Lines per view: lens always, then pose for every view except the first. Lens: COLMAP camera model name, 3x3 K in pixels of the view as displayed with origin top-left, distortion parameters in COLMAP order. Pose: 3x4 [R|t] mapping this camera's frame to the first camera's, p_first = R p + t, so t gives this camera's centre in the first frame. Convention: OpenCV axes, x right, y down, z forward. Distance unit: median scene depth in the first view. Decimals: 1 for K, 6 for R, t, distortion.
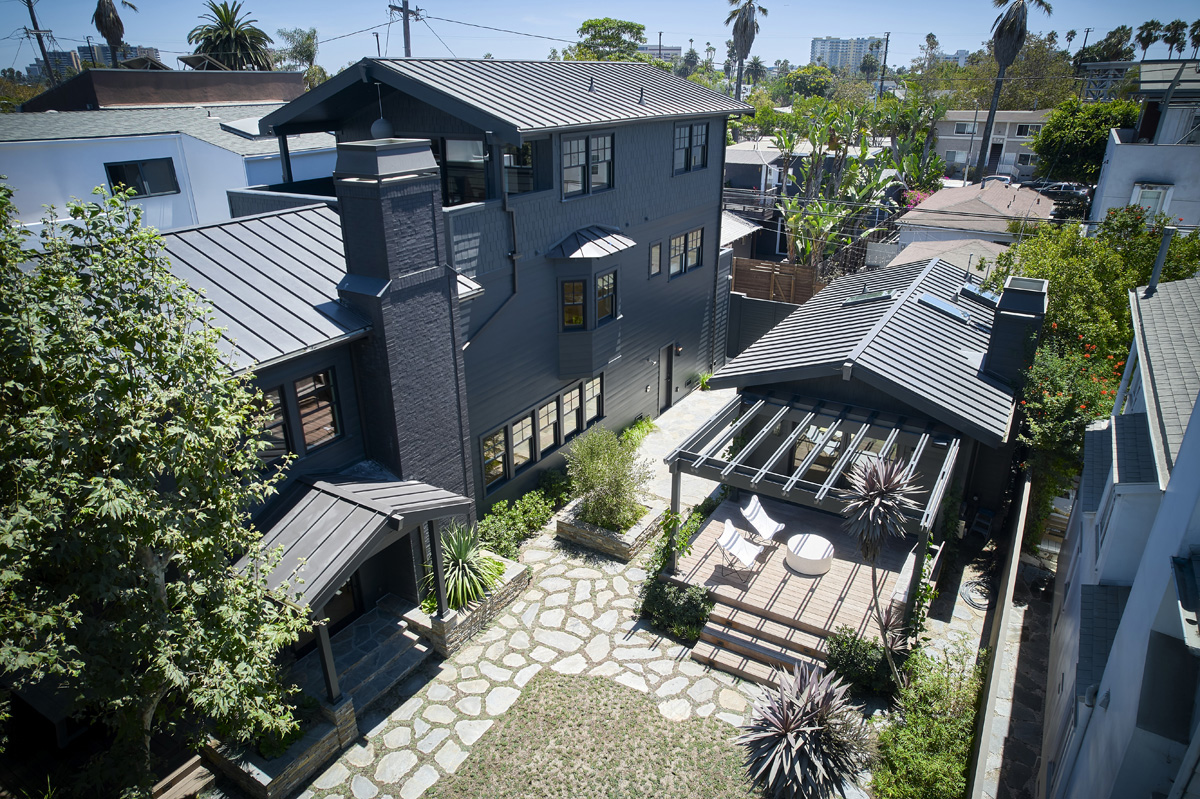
lens RADIAL K [[769.2, 0, 600.0], [0, 769.2, 399.5], [0, 0, 1]] dist [-0.082642, 0.077372]
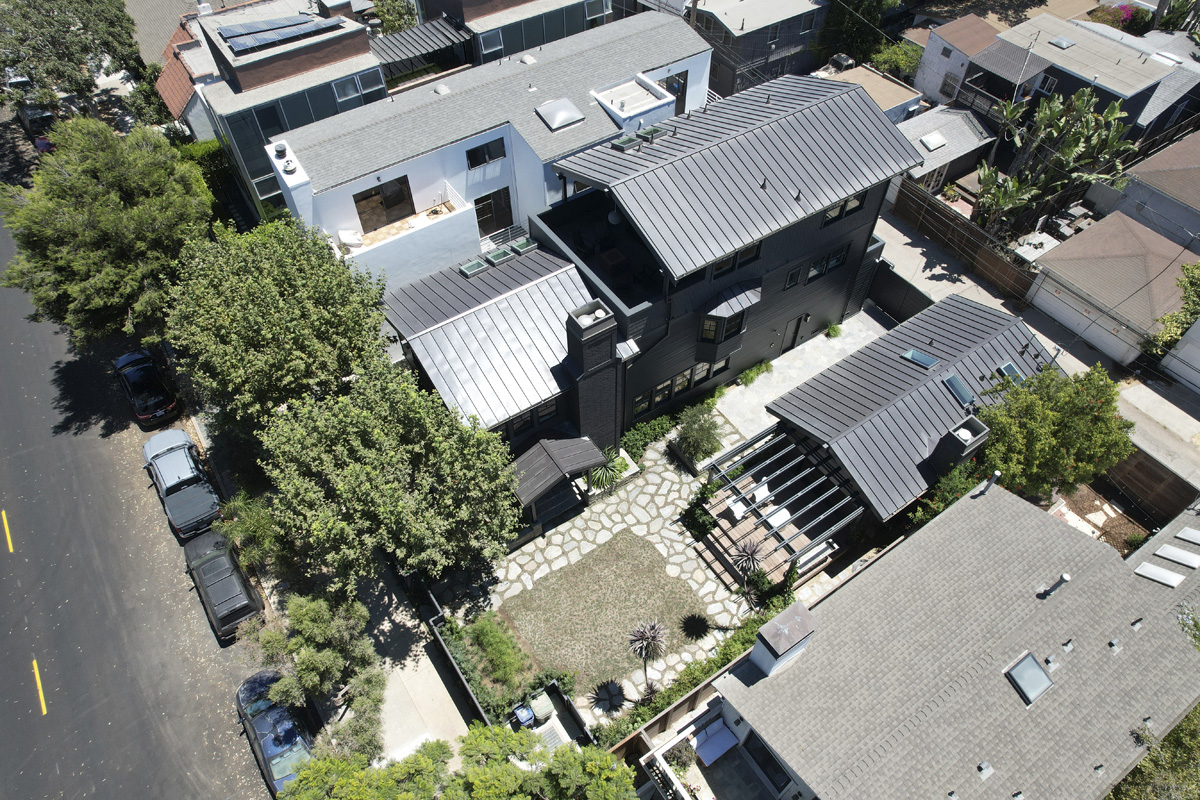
lens RADIAL K [[769.2, 0, 600.0], [0, 769.2, 400.0], [0, 0, 1]] dist [-0.082642, 0.077372]
pose [[0.908737, 0.327467, -0.258772, 0.289483], [-0.163336, 0.849584, 0.501526, -0.994242], [0.384082, -0.413488, 0.825535, -0.655627]]
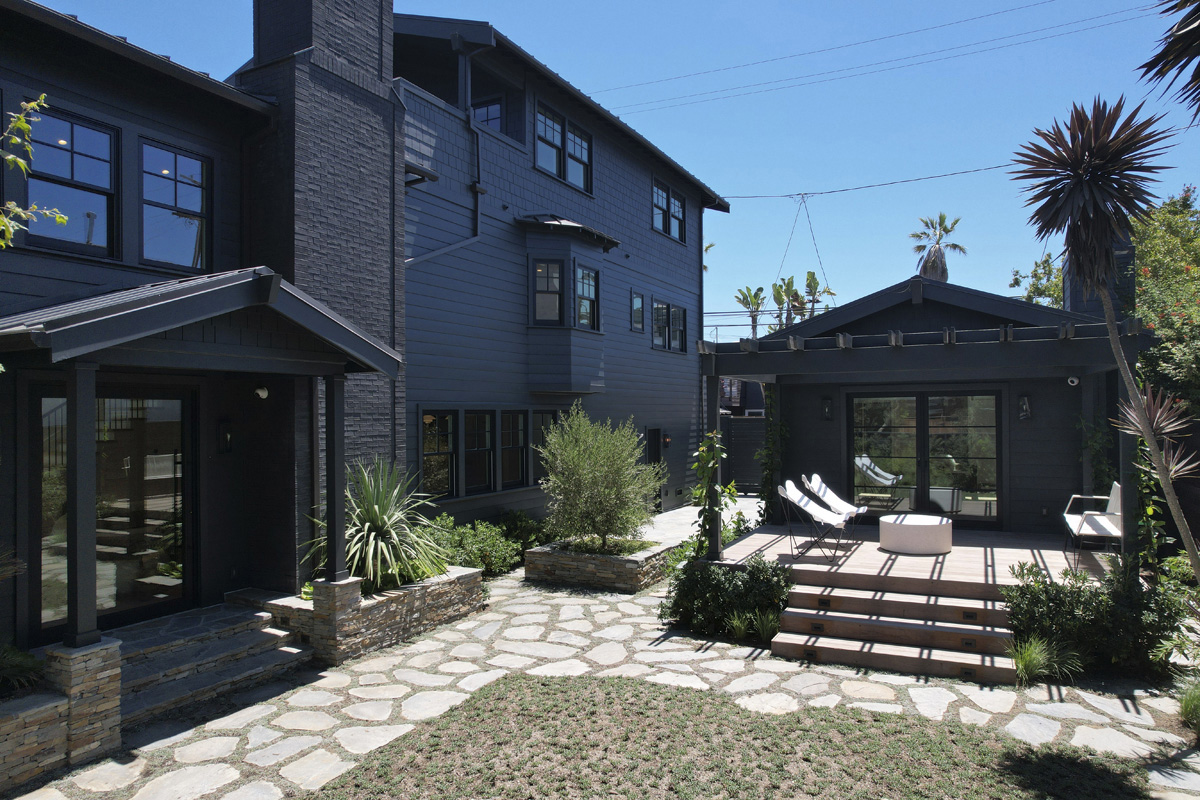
lens RADIAL K [[769.2, 0, 600.0], [0, 769.2, 400.0], [0, 0, 1]] dist [-0.082642, 0.077372]
pose [[0.997367, -0.003610, 0.072423, -0.048136], [0.032484, 0.915181, -0.401732, 0.378234], [-0.064830, 0.403027, 0.912889, 0.399366]]
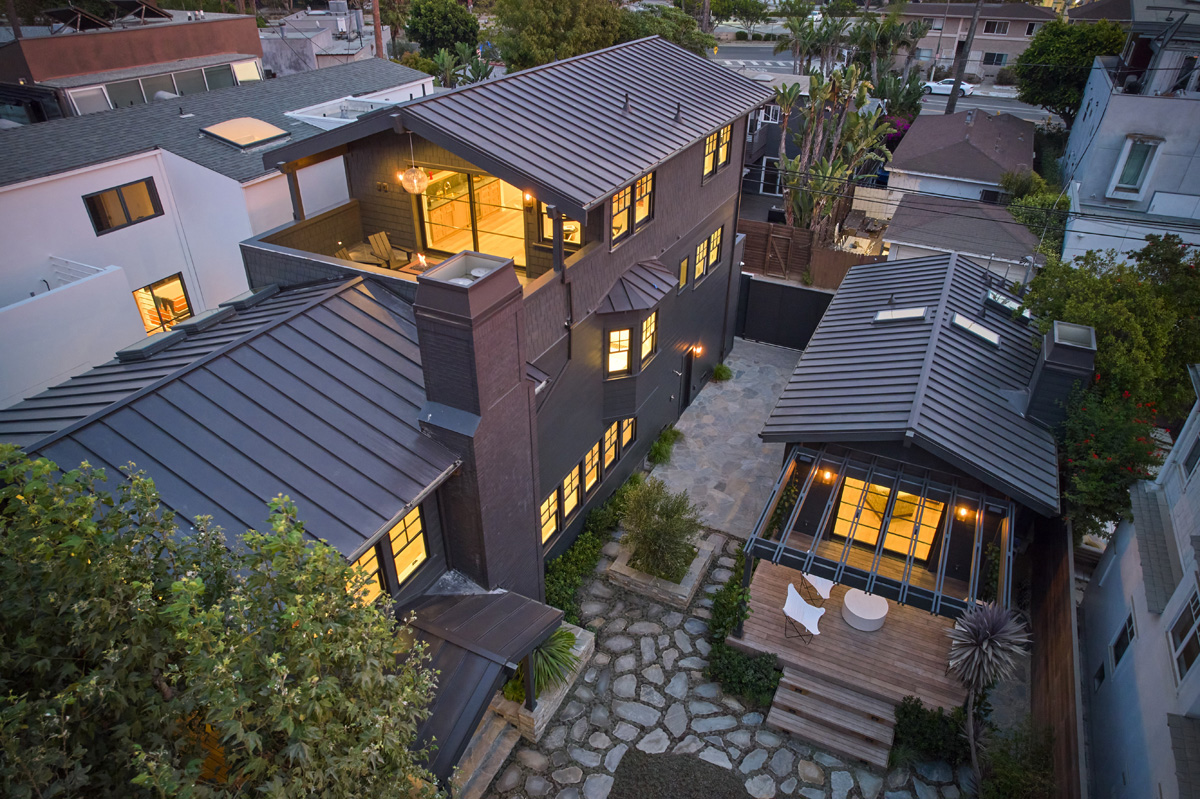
lens RADIAL K [[775.4, 0, 600.0], [0, 775.4, 399.5], [0, 0, 1]] dist [-0.086193, 0.078395]
pose [[0.996296, -0.034426, 0.078801, -0.173507], [0.021420, 0.986835, 0.160303, -0.278468], [-0.083282, -0.158021, 0.983917, 0.042102]]
